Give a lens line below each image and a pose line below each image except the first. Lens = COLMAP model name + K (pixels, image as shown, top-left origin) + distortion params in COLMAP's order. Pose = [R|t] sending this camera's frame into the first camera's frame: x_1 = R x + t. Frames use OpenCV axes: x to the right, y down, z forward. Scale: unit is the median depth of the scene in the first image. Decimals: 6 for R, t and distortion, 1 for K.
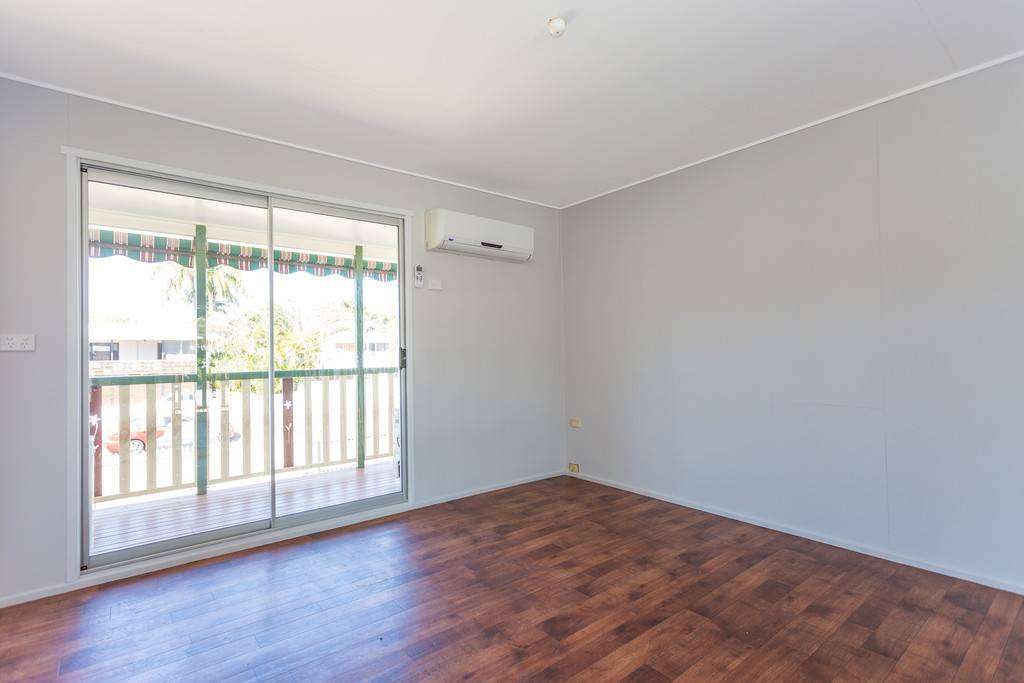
lens RADIAL K [[492.1, 0, 509.0], [0, 492.1, 344.9], [0, 0, 1]] dist [0.005688, 0.000571]
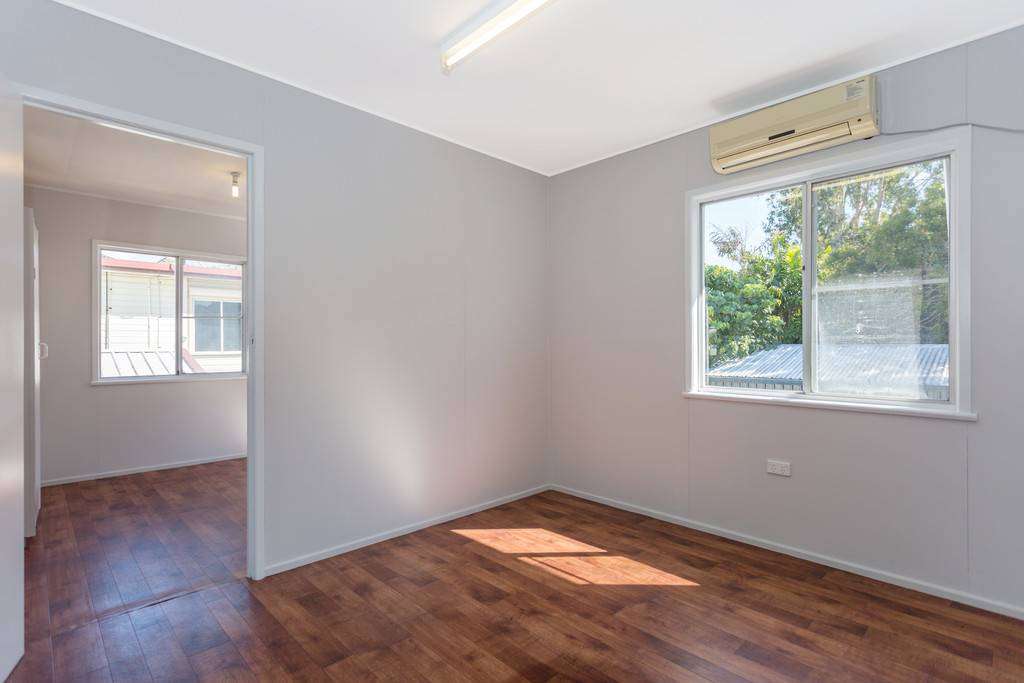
lens RADIAL K [[492.1, 0, 510.7], [0, 492.1, 343.2], [0, 0, 1]] dist [0.005688, 0.000571]
pose [[-0.078489, 0.012830, 0.996832, -0.566068], [-0.003809, 0.999906, -0.013170, 0.007569], [-0.996908, -0.004831, -0.078433, 0.574030]]
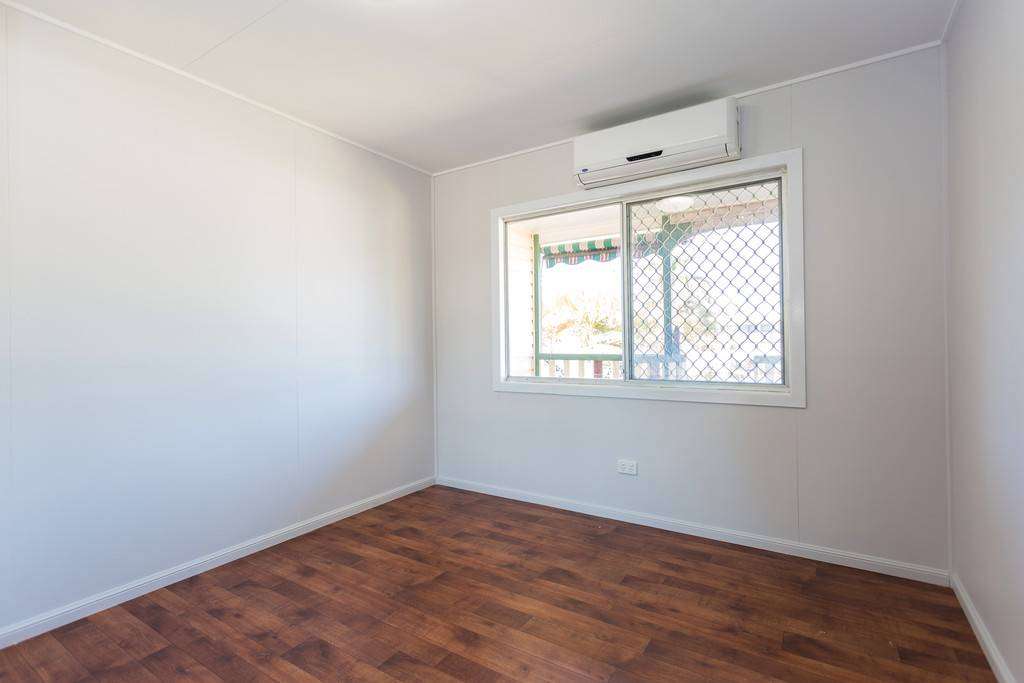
lens RADIAL K [[492.1, 0, 510.8], [0, 492.1, 335.9], [0, 0, 1]] dist [0.005688, 0.000571]
pose [[0.302193, 0.013315, -0.953154, 0.598512], [0.022271, 0.999531, 0.021024, -0.015956], [0.952987, -0.027581, 0.301755, 0.604878]]
